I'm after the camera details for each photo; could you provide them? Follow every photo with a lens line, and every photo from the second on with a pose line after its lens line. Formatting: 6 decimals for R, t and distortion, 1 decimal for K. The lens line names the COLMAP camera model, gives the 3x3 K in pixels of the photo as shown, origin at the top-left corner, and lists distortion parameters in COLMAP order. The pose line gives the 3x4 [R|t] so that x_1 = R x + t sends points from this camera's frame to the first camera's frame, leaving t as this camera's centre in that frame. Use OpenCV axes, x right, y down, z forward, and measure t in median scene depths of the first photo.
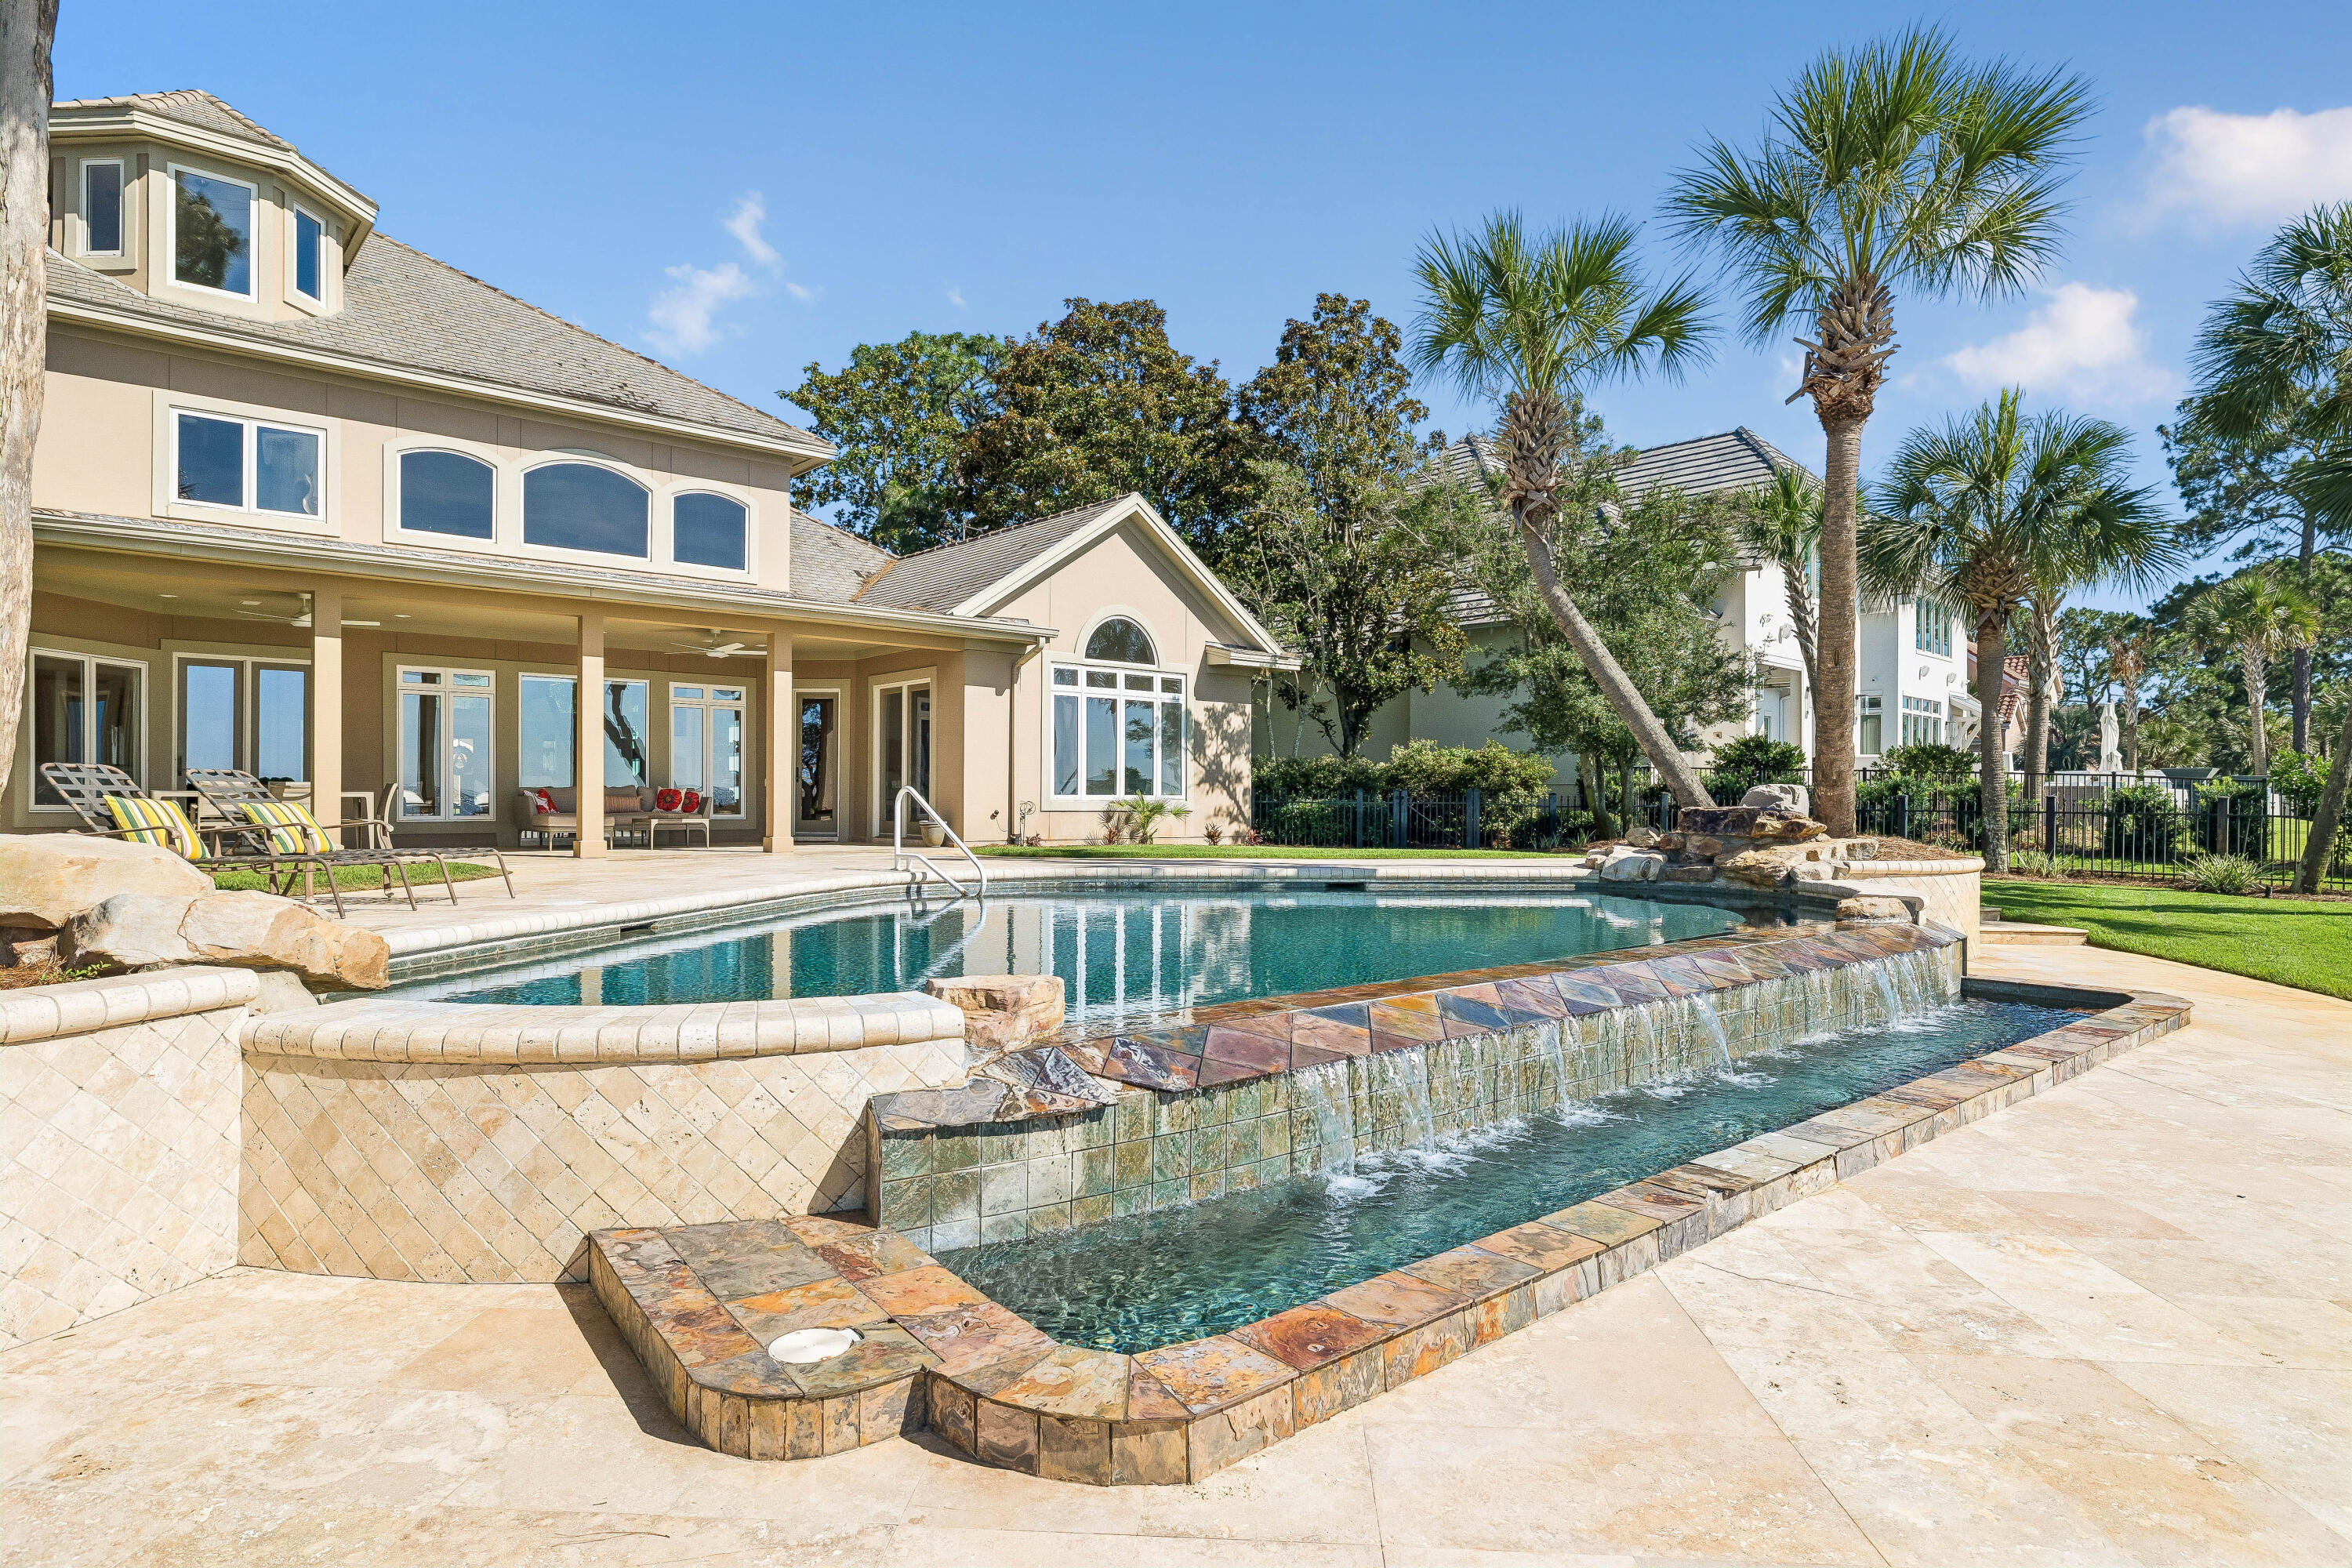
lens RADIAL K [[1271.0, 0, 1171.2], [0, 1271.0, 789.0], [0, 0, 1]] dist [0.000637, 0.003587]
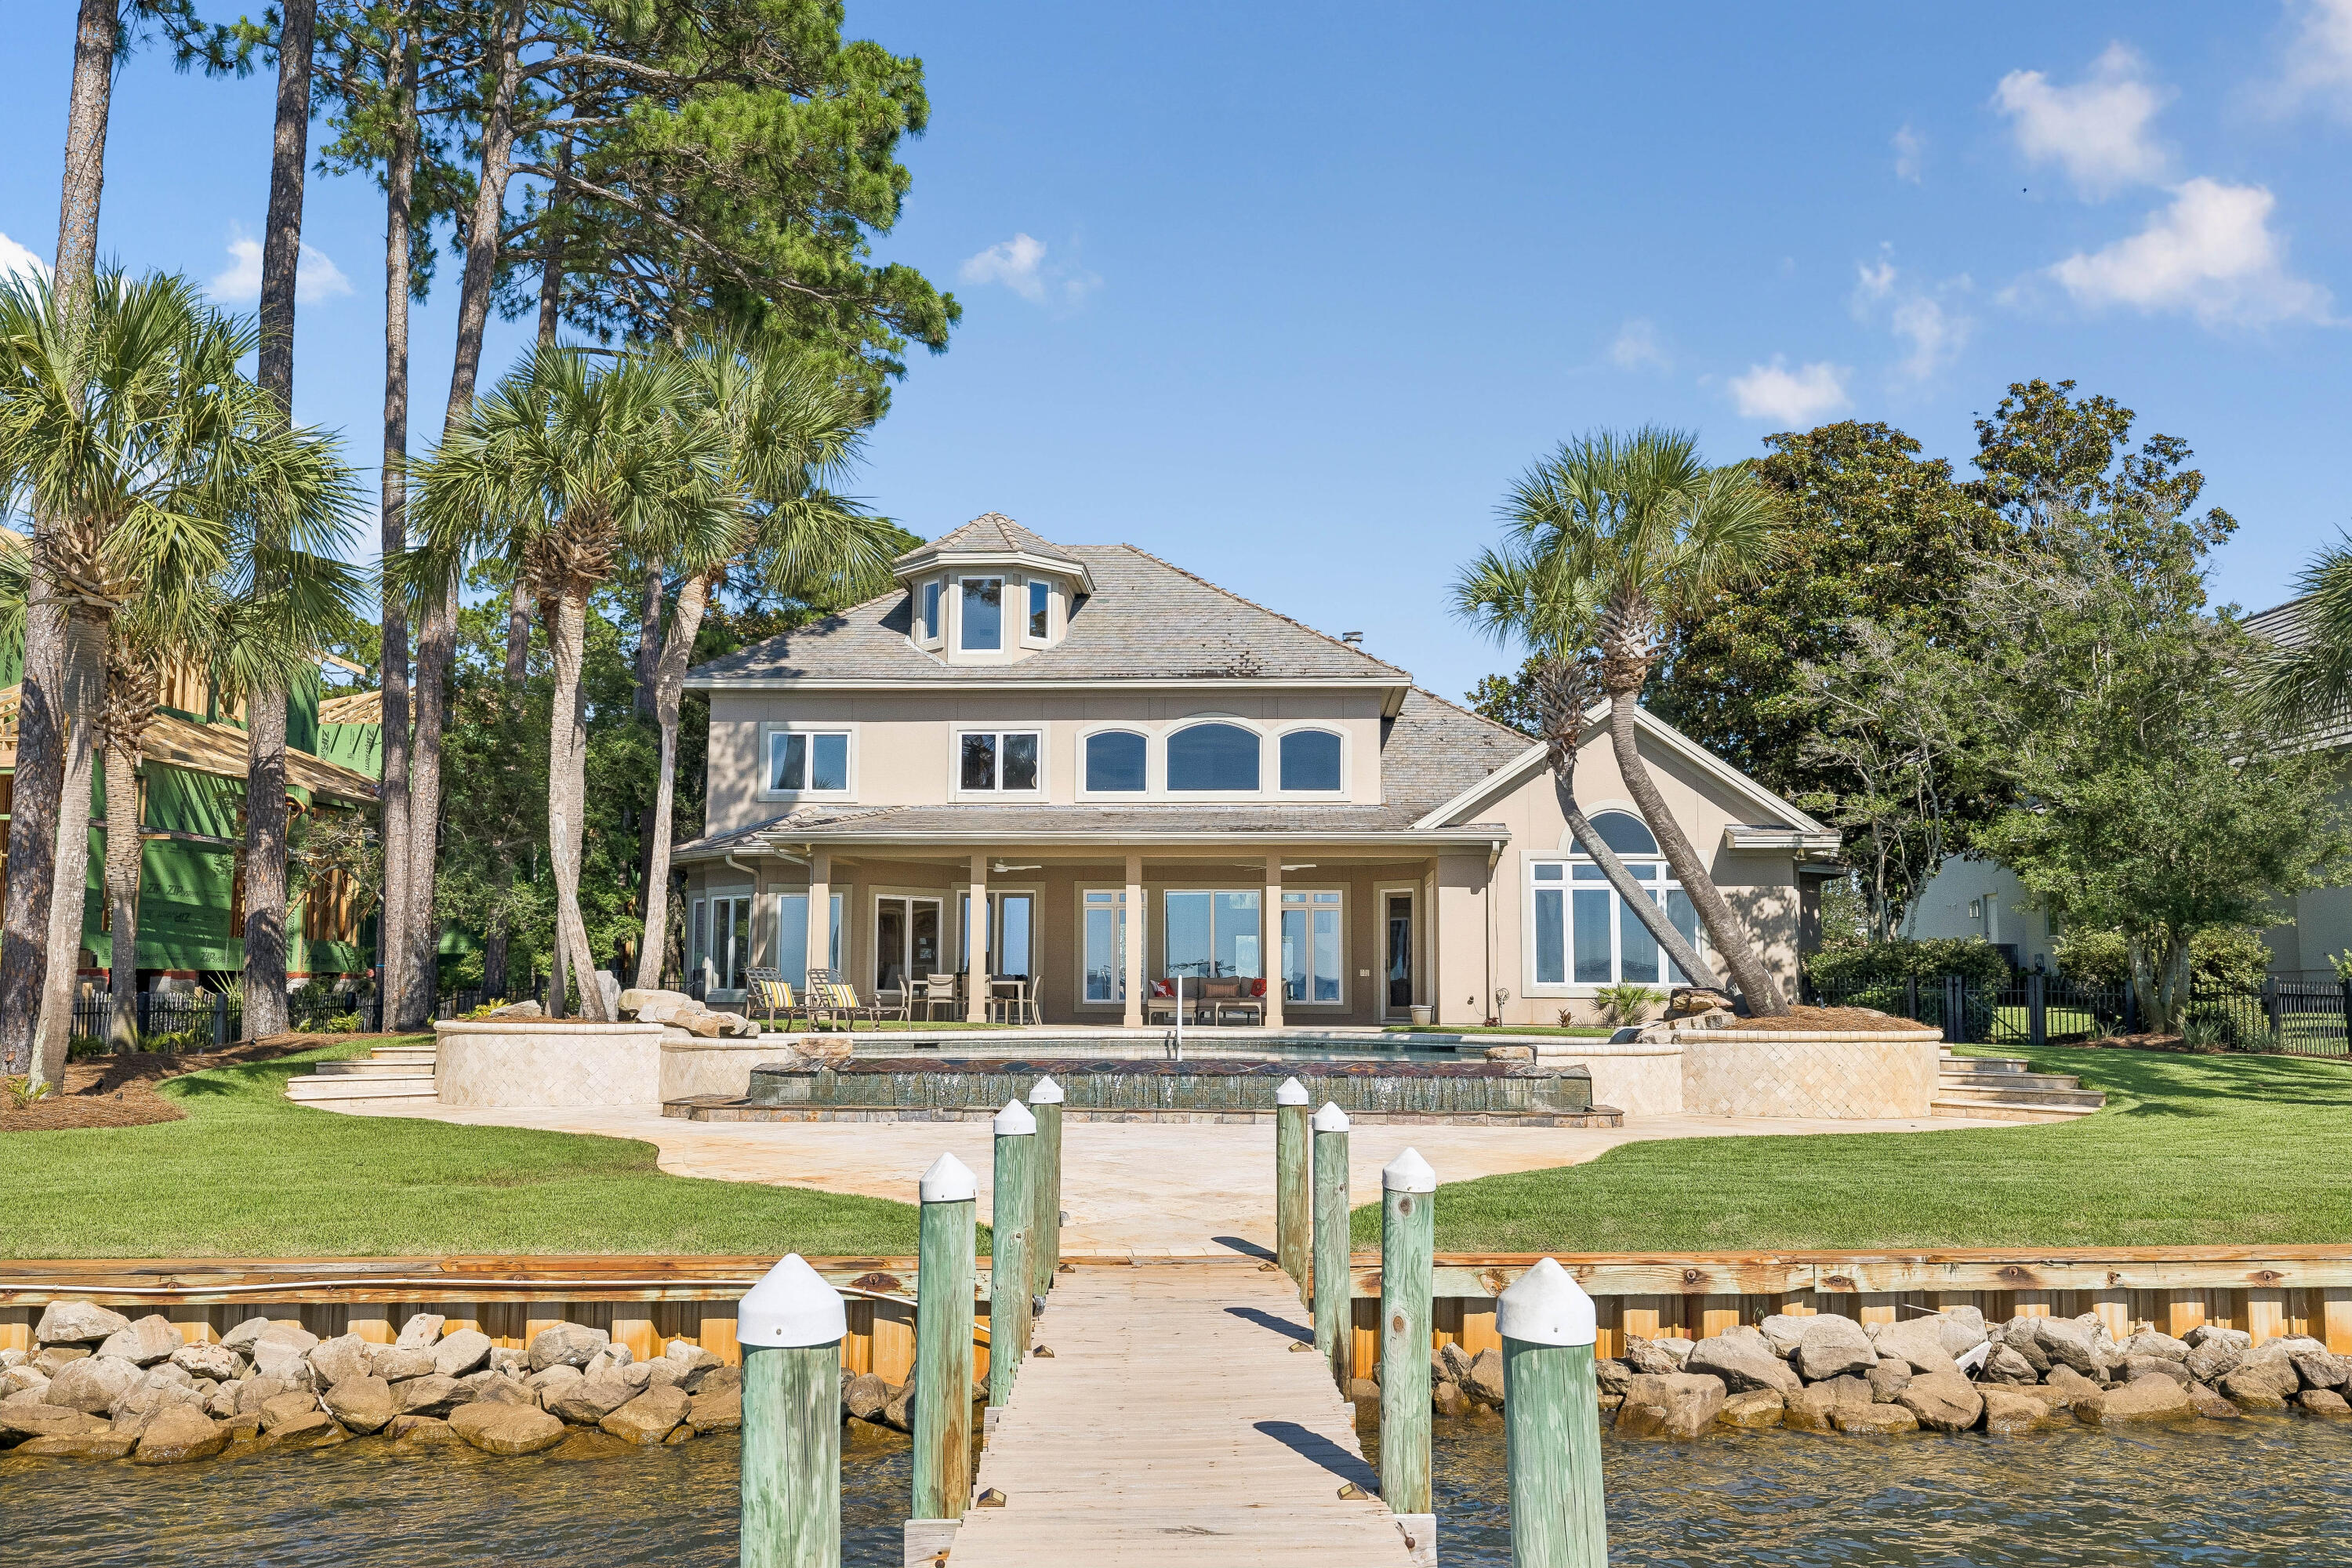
lens RADIAL K [[1955.4, 0, 1192.0], [0, 1955.4, 777.1], [0, 0, 1]] dist [-0.006674, -0.005872]
pose [[0.719583, -0.075918, -0.690244, 0.904102], [0.001802, 0.994207, -0.107471, 0.009293], [0.694404, 0.076091, 0.715551, -0.426230]]
